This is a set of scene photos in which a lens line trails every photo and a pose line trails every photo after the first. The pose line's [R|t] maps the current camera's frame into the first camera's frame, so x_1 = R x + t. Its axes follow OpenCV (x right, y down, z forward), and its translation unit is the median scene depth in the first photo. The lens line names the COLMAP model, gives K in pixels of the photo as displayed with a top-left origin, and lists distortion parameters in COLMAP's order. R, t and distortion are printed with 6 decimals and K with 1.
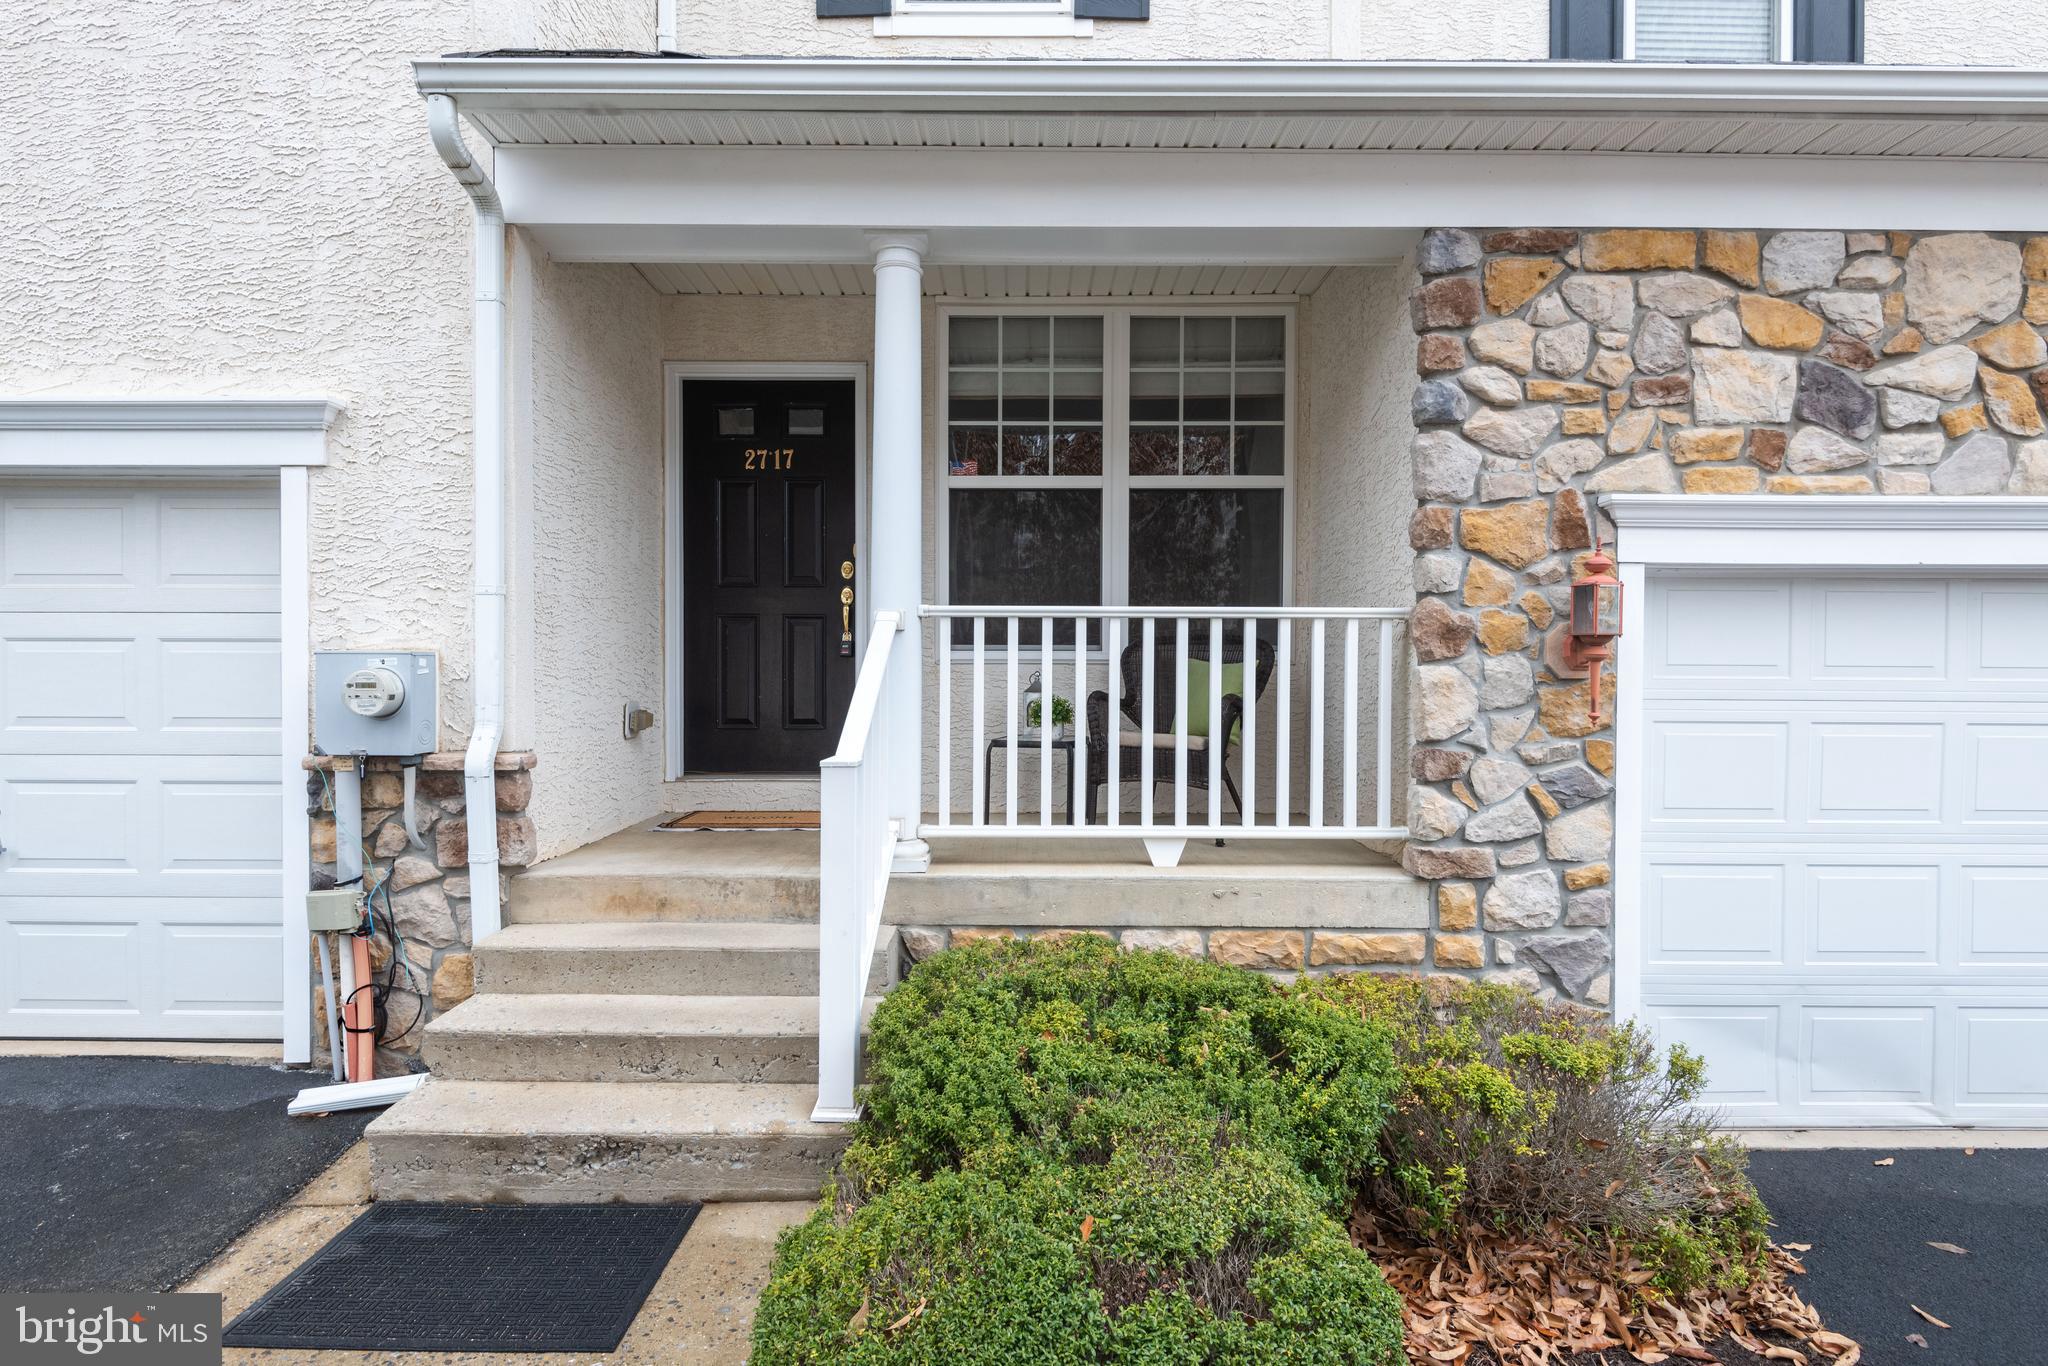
lens RADIAL K [[1328.7, 0, 963.0], [0, 1328.7, 682.9], [0, 0, 1]] dist [0.037196, -0.042584]
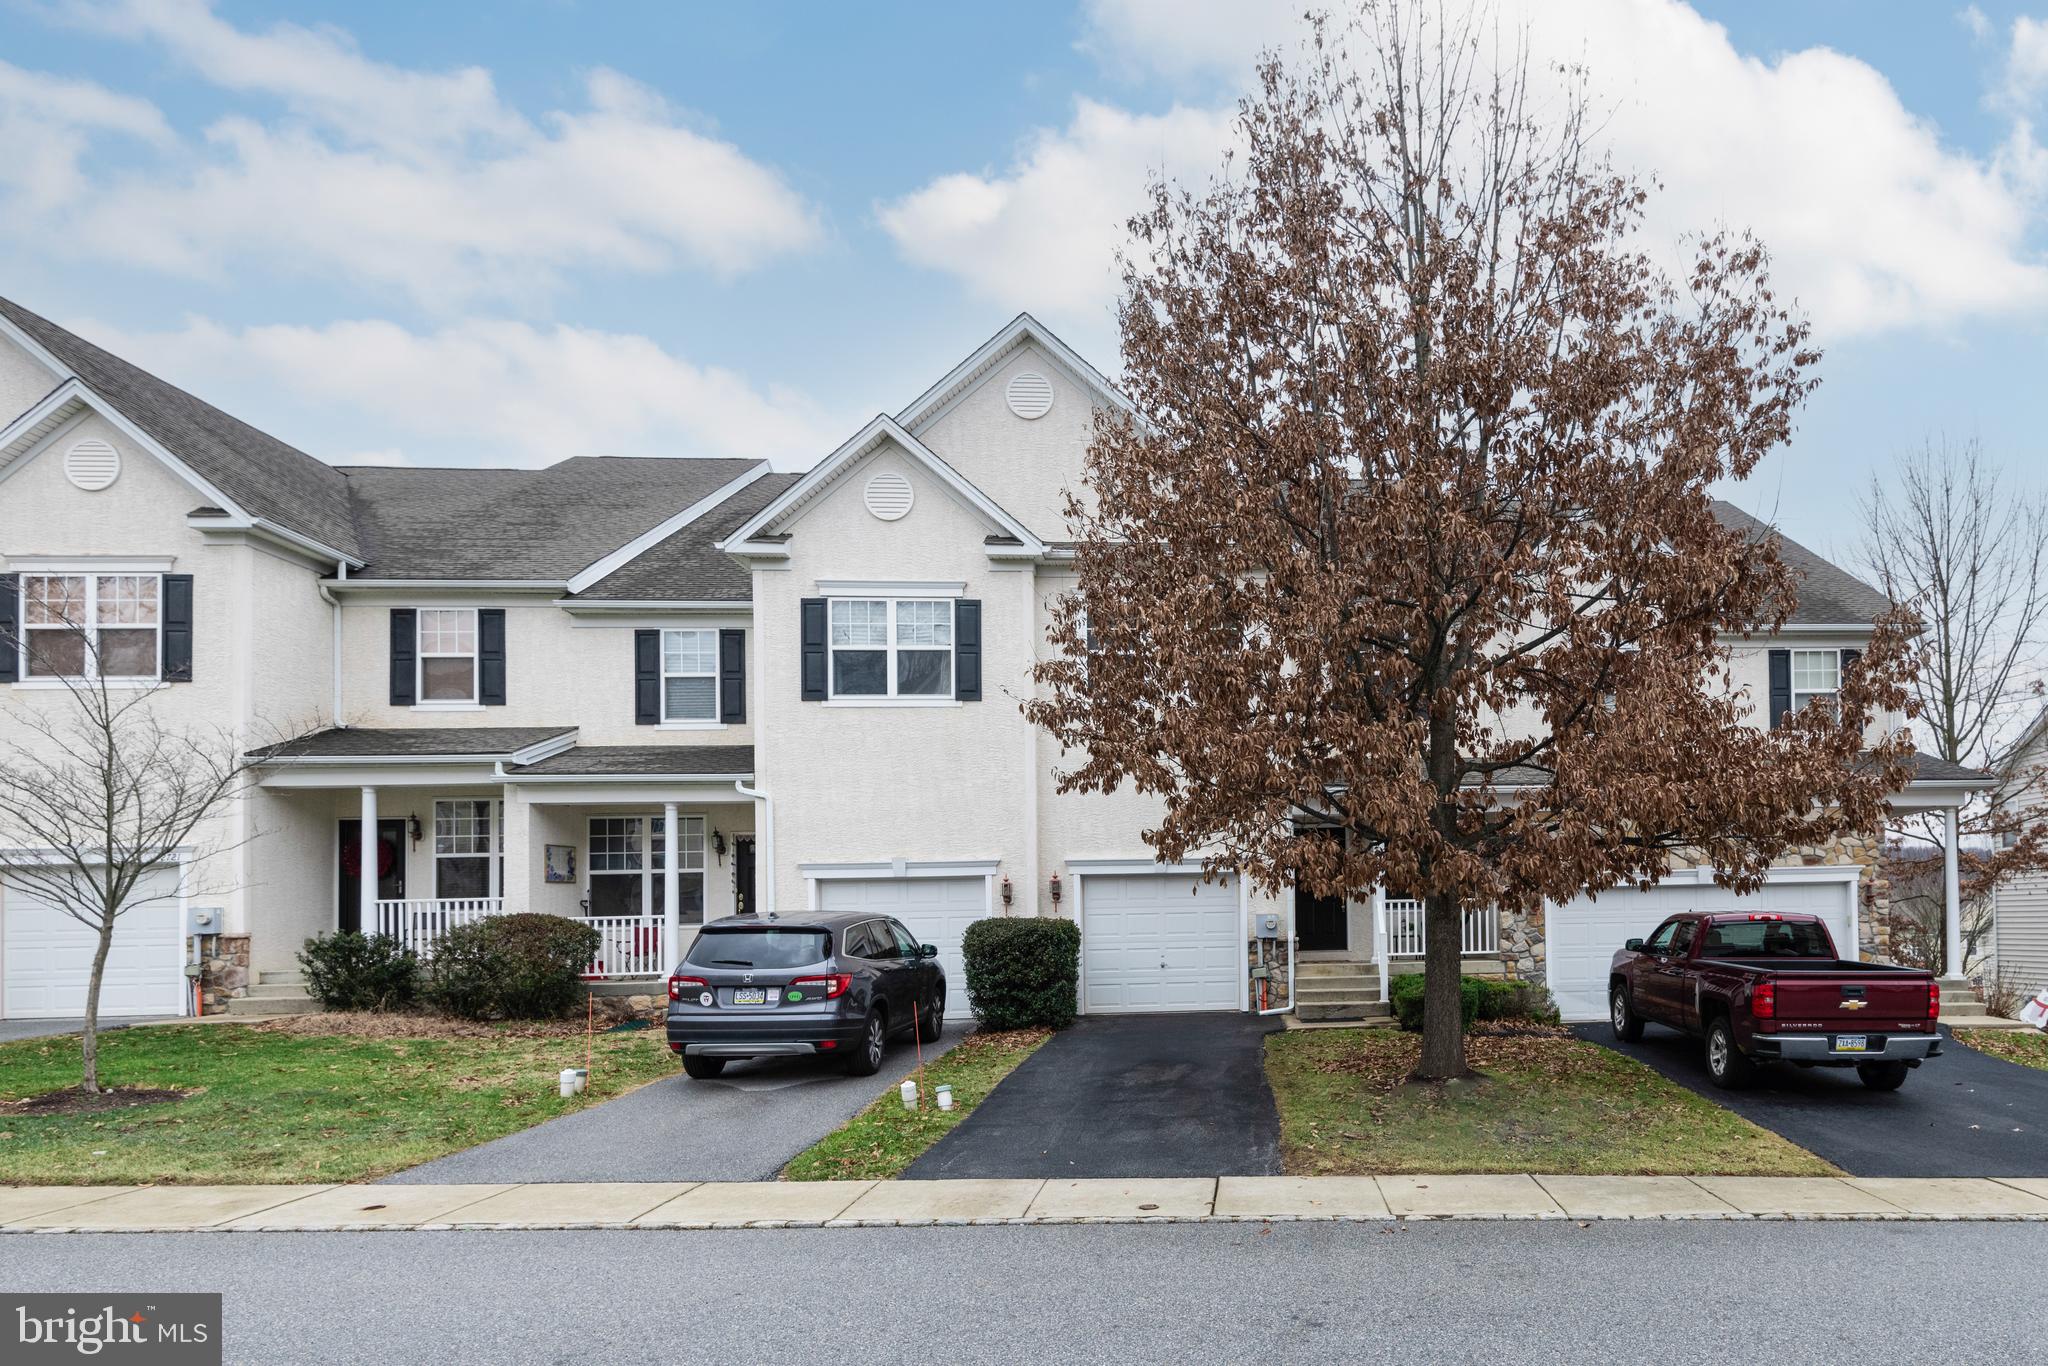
lens RADIAL K [[1394.4, 0, 1203.3], [0, 1394.4, 686.0], [0, 0, 1]] dist [0.030452, -0.001531]
pose [[0.998872, -0.018068, 0.043907, -0.809053], [0.026034, 0.981775, -0.188253, 0.096422], [-0.039705, 0.189184, 0.981139, -3.557592]]
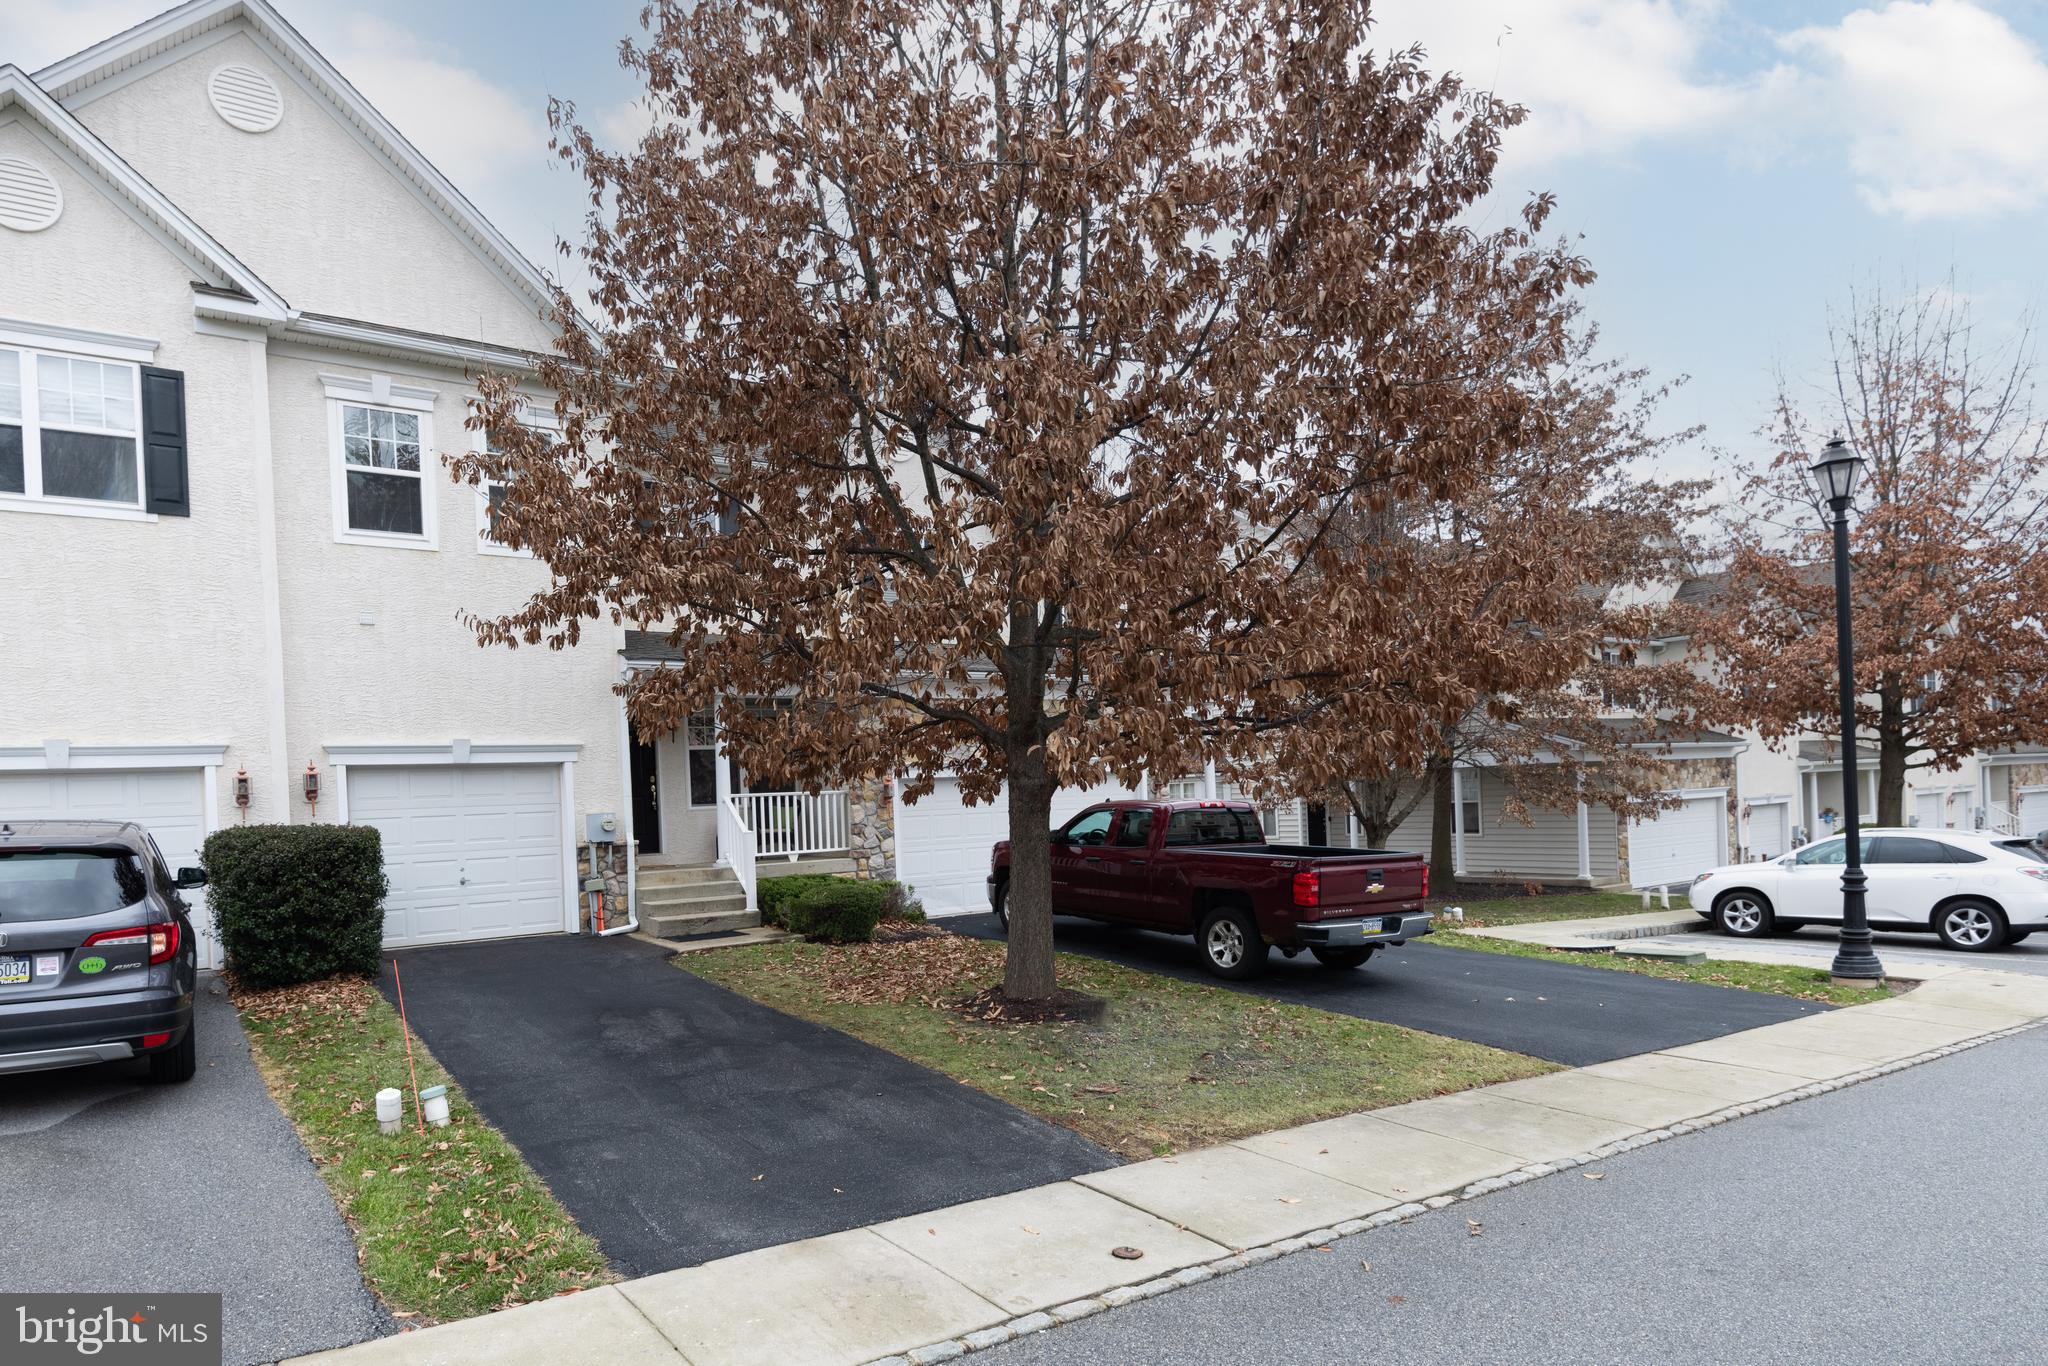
lens RADIAL K [[1328.7, 0, 963.0], [0, 1328.7, 682.9], [0, 0, 1]] dist [0.037196, -0.042584]
pose [[0.820912, 0.012409, 0.570920, -1.641914], [0.054073, 0.993583, -0.099345, 0.035911], [-0.568489, 0.112425, 0.814973, -2.450925]]
